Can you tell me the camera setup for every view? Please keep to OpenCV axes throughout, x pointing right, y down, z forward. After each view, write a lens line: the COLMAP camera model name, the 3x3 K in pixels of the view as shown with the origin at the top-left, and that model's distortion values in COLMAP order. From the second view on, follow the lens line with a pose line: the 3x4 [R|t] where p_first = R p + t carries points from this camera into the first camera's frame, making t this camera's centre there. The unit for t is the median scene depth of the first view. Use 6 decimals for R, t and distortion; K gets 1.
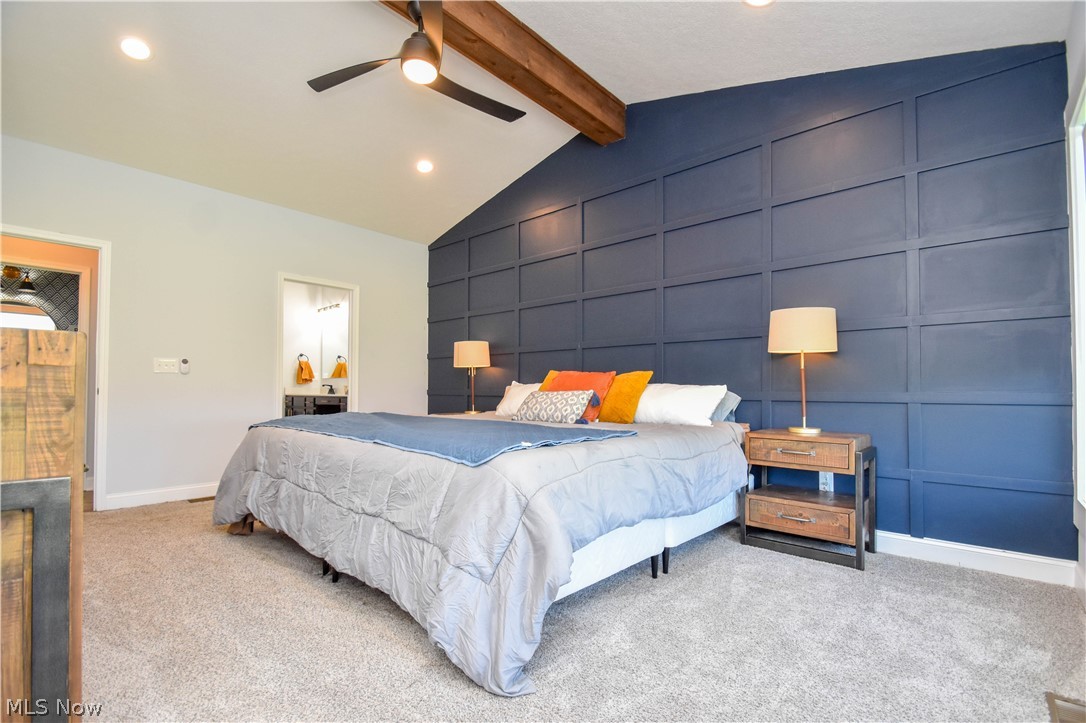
lens RADIAL K [[473.2, 0, 546.3], [0, 473.2, 384.2], [0, 0, 1]] dist [-0.000846, -0.011287]
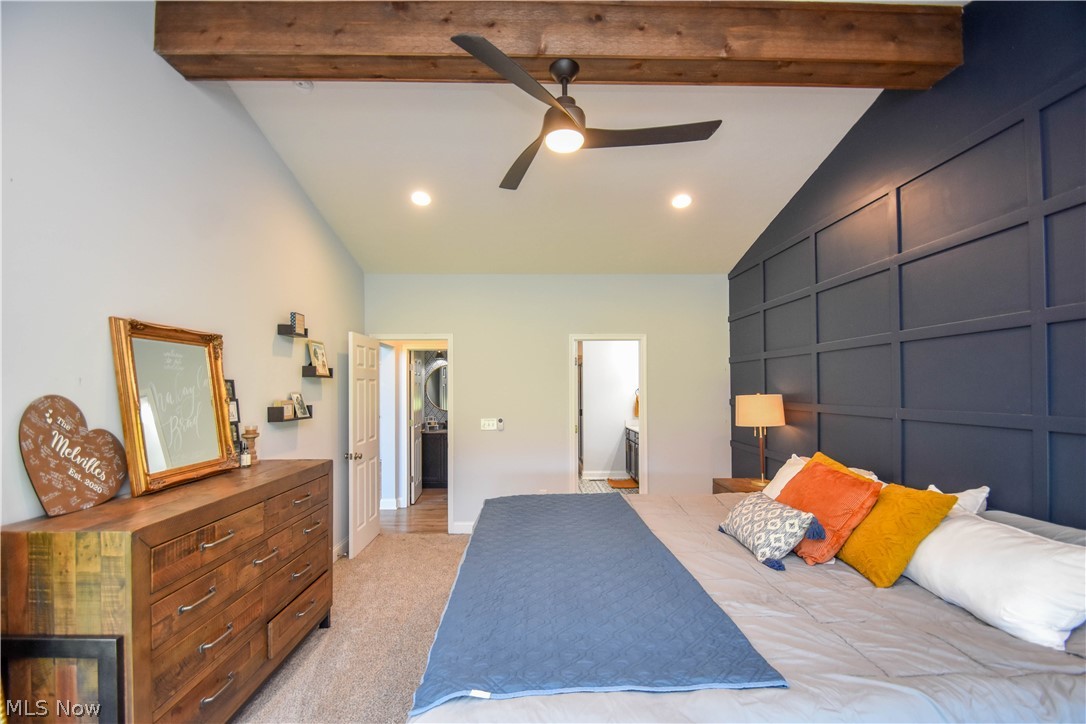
lens RADIAL K [[473.2, 0, 546.3], [0, 473.2, 384.7], [0, 0, 1]] dist [-0.000846, -0.011287]
pose [[0.690818, -0.018488, -0.722792, 0.233951], [0.015054, 0.999824, -0.011186, -0.139060], [0.722872, -0.003154, 0.690975, 0.256387]]
